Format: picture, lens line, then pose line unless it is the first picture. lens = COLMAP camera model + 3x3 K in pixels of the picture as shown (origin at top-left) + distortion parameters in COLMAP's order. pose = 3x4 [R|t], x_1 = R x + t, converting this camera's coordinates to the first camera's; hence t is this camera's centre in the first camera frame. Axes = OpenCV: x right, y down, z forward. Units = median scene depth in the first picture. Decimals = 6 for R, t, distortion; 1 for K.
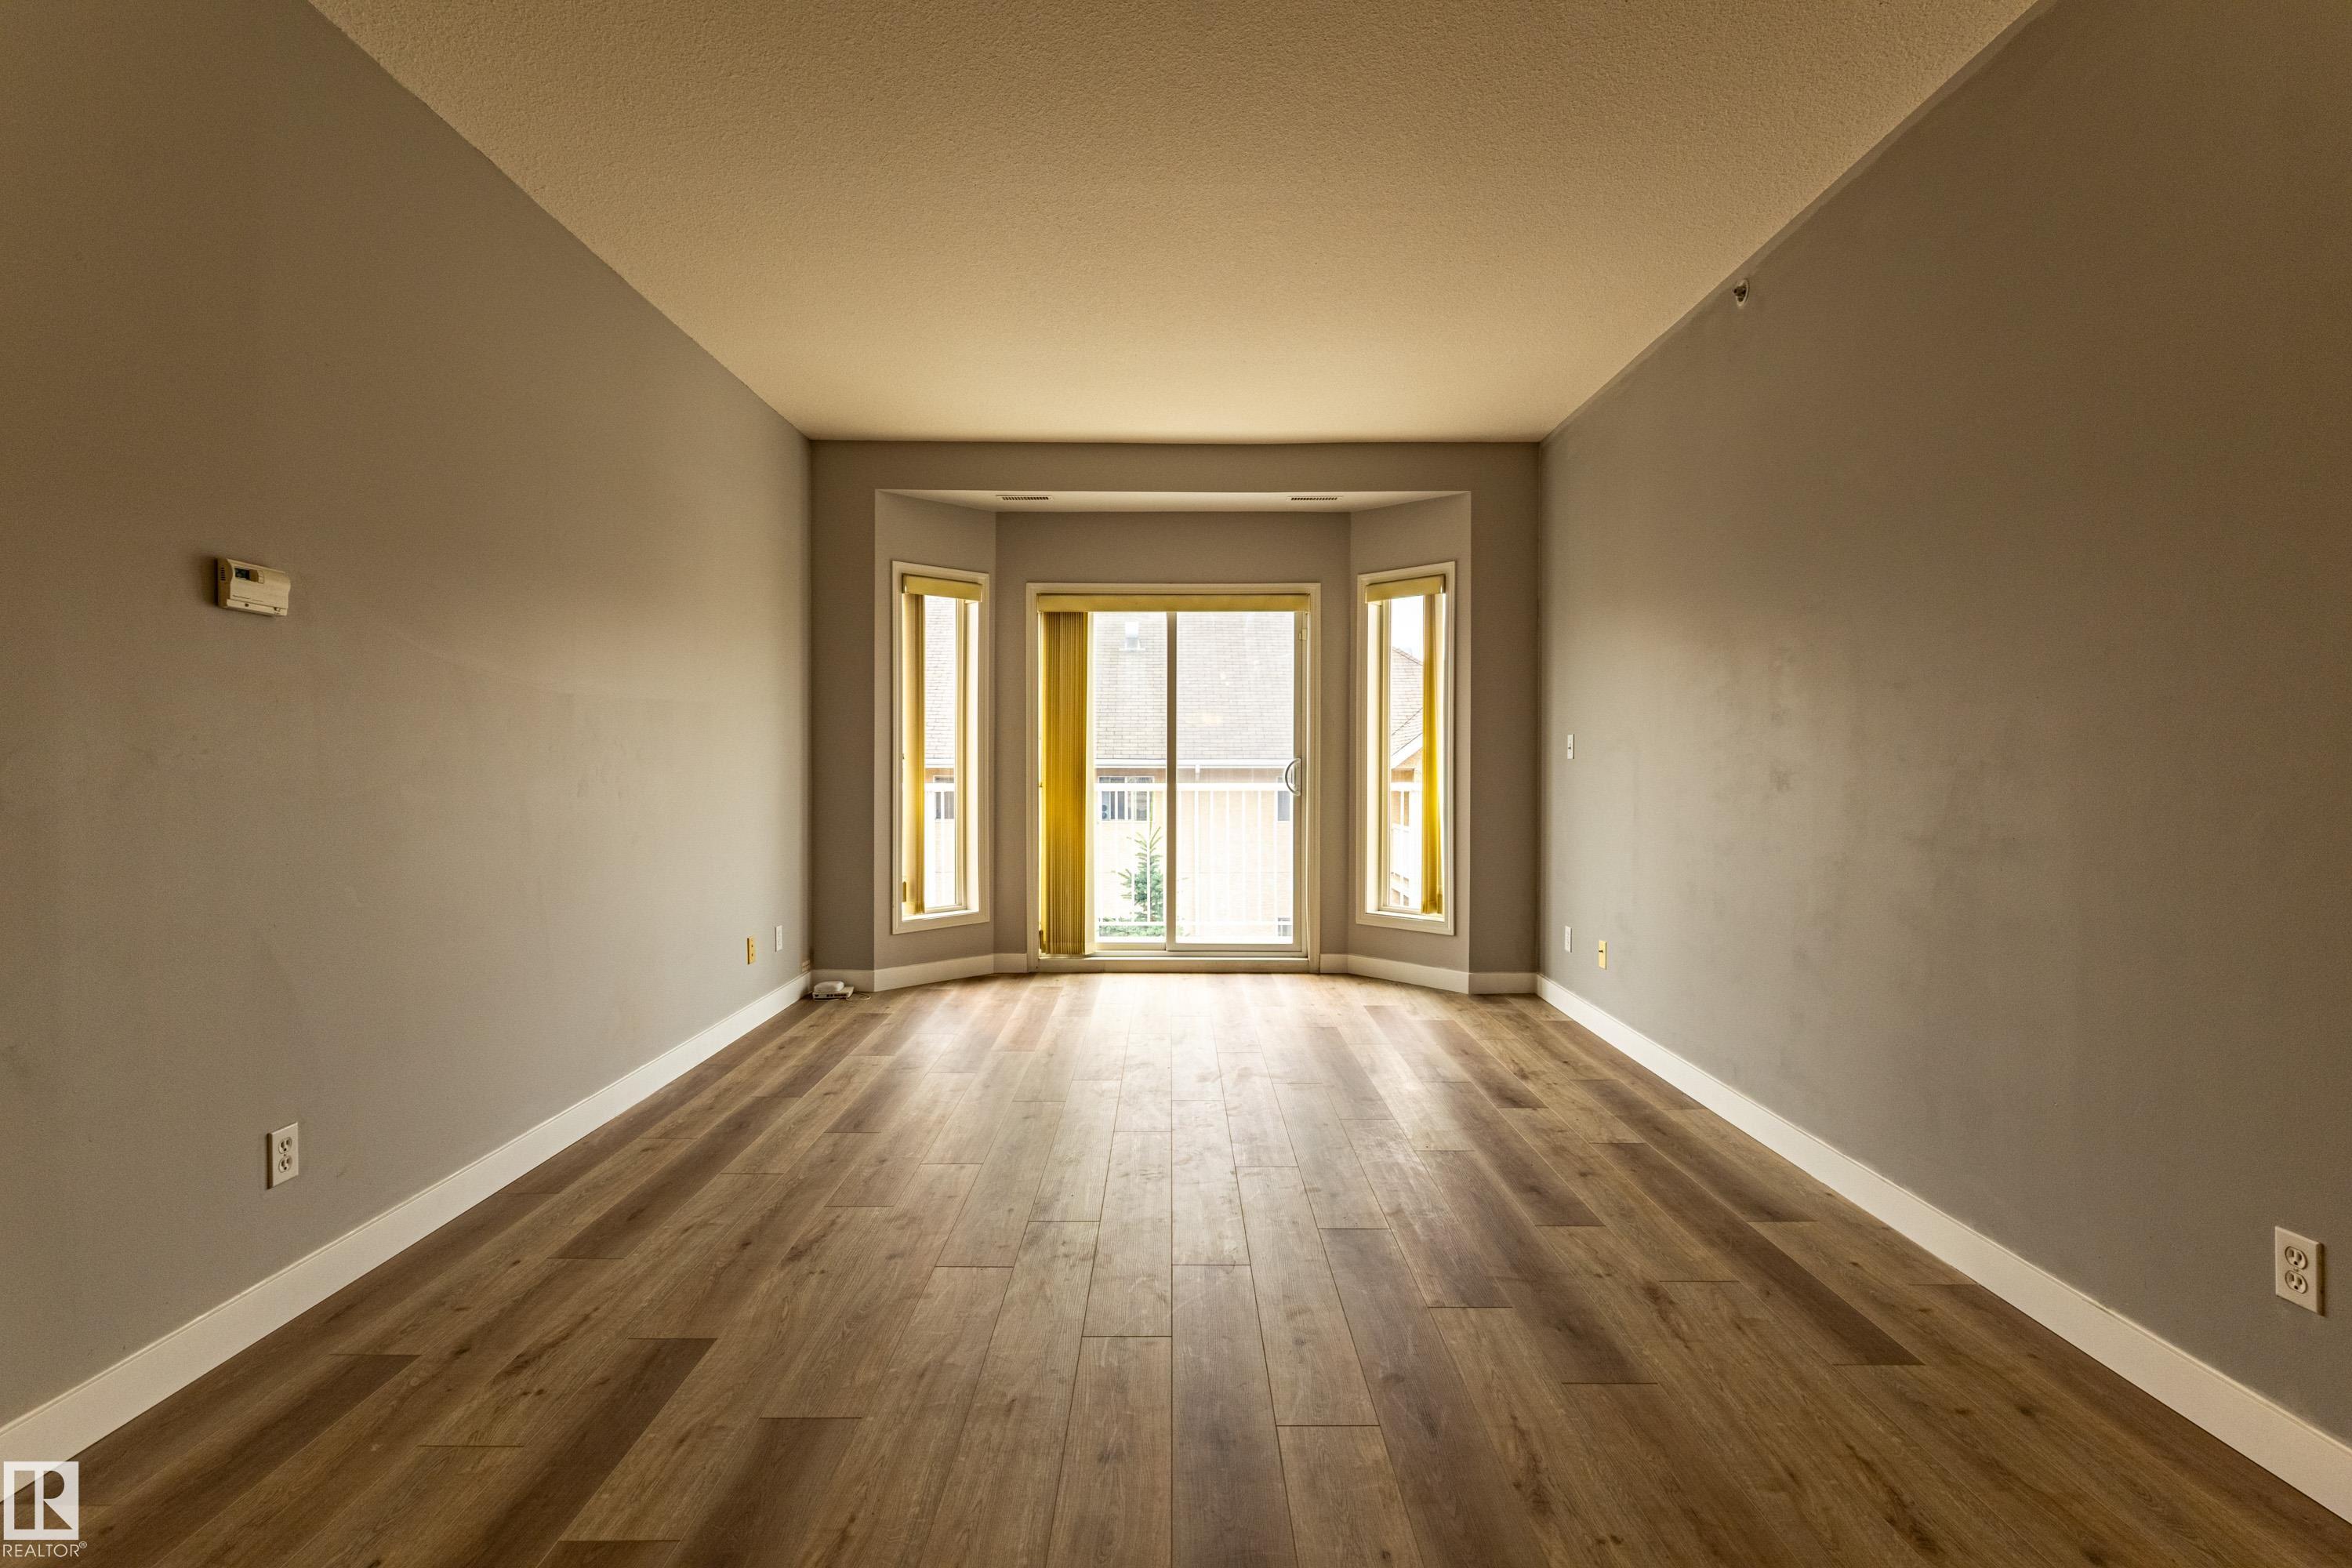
lens RADIAL K [[1092.6, 0, 1165.4], [0, 1092.6, 777.6], [0, 0, 1]] dist [-0.001572, 0.000294]
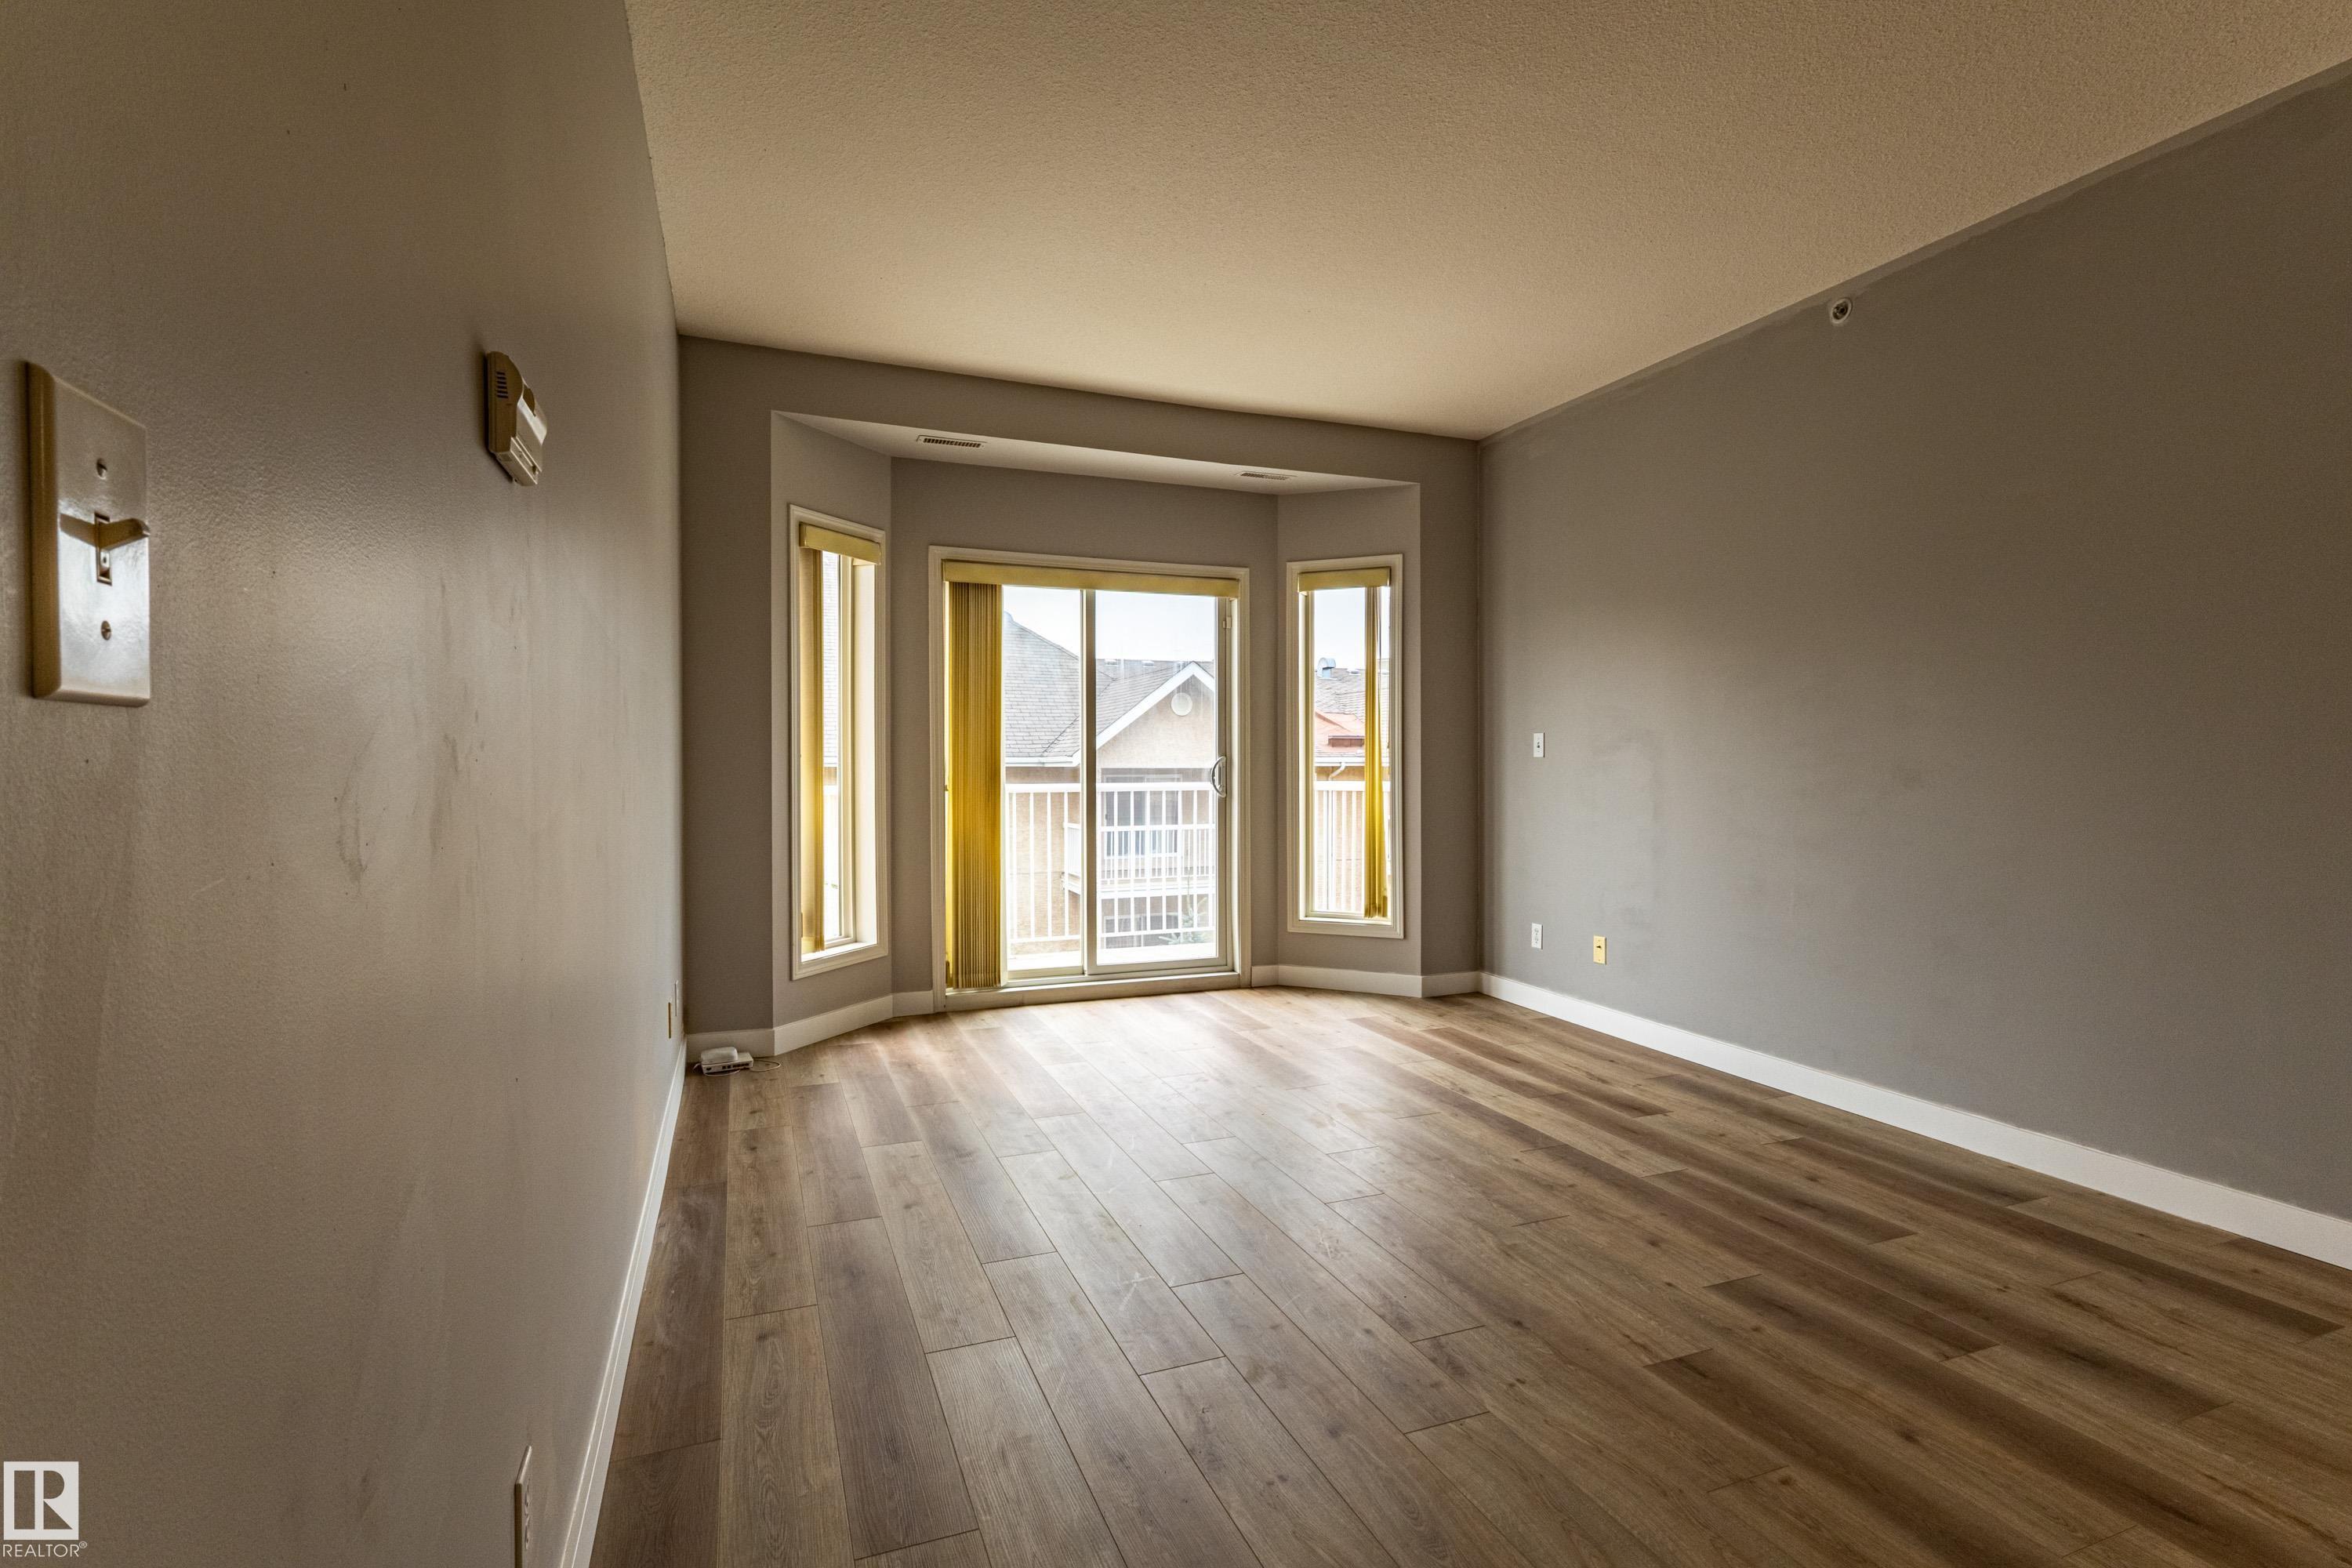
lens RADIAL K [[1102.8, 0, 1163.0], [0, 1102.8, 779.3], [0, 0, 1]] dist [-0.000644, 0.000352]
pose [[0.929343, -0.006774, 0.369155, -0.290425], [0.005904, 0.999976, 0.003486, -0.002082], [-0.369170, -0.001060, 0.929361, 0.163070]]
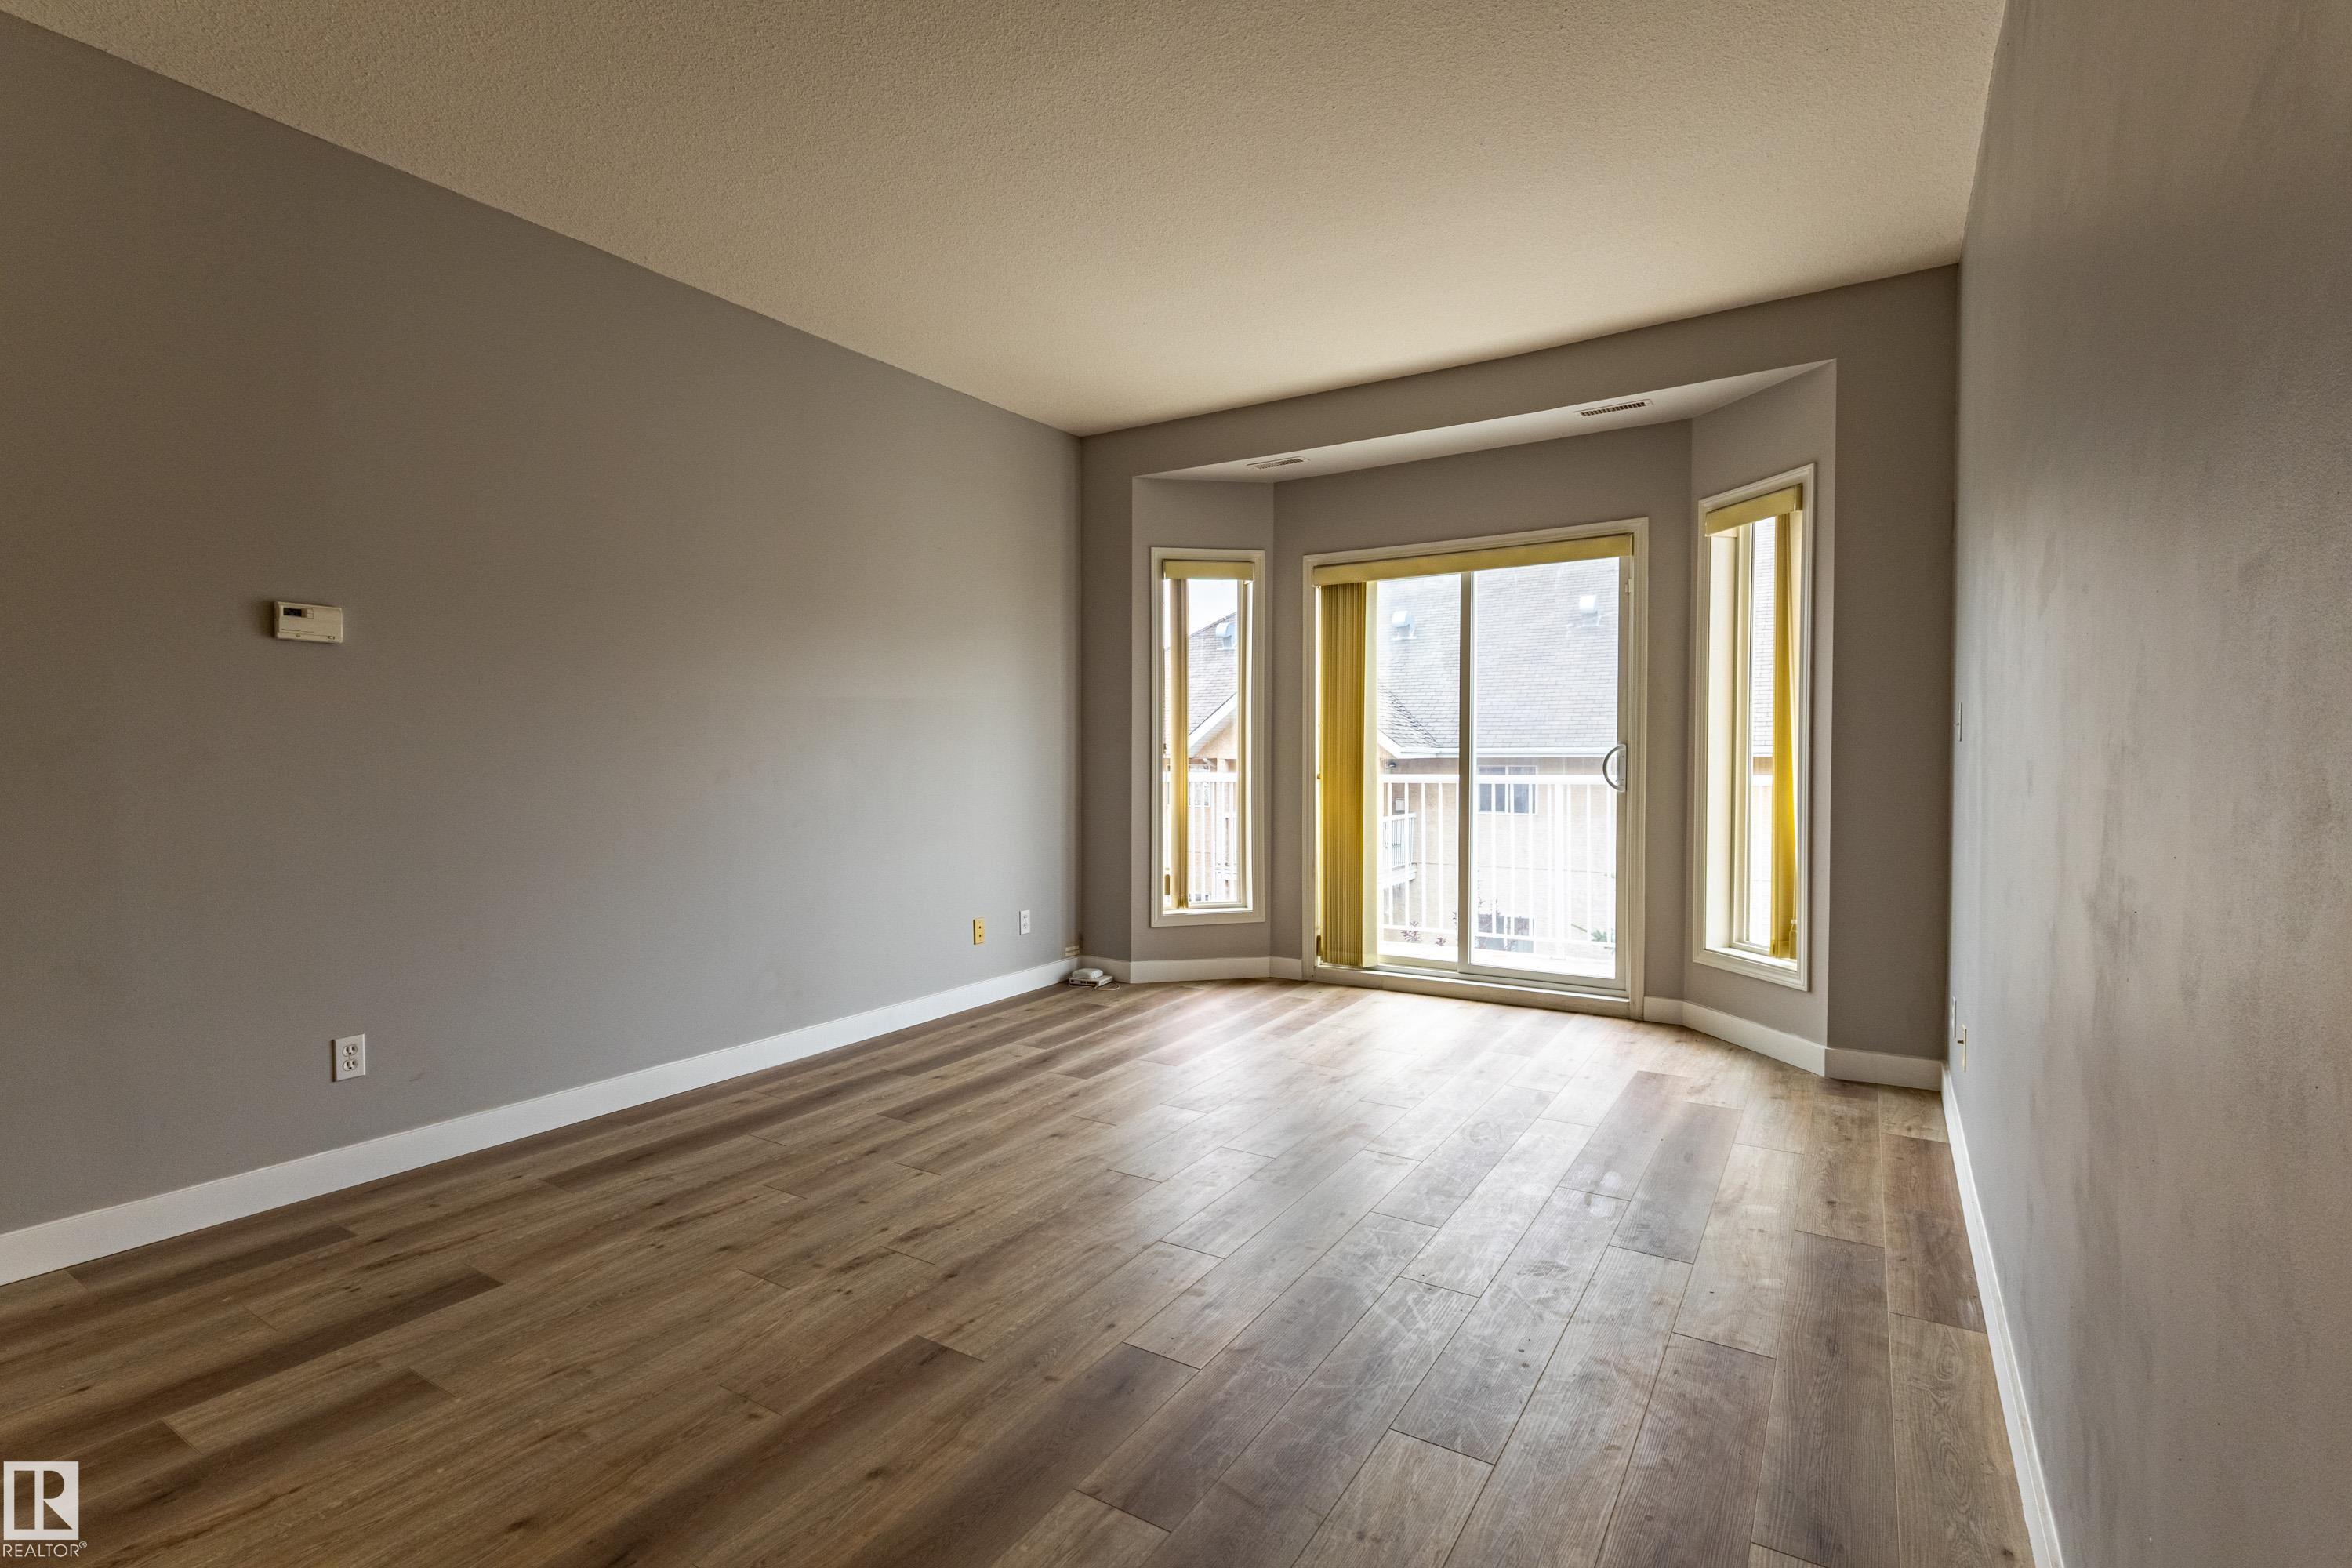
lens RADIAL K [[1092.6, 0, 1165.4], [0, 1092.6, 777.6], [0, 0, 1]] dist [-0.001572, 0.000294]
pose [[0.842714, 0.006601, -0.538322, 0.287175], [-0.001799, 0.999954, 0.009445, -0.000576], [0.538359, -0.006991, 0.842687, 0.175019]]
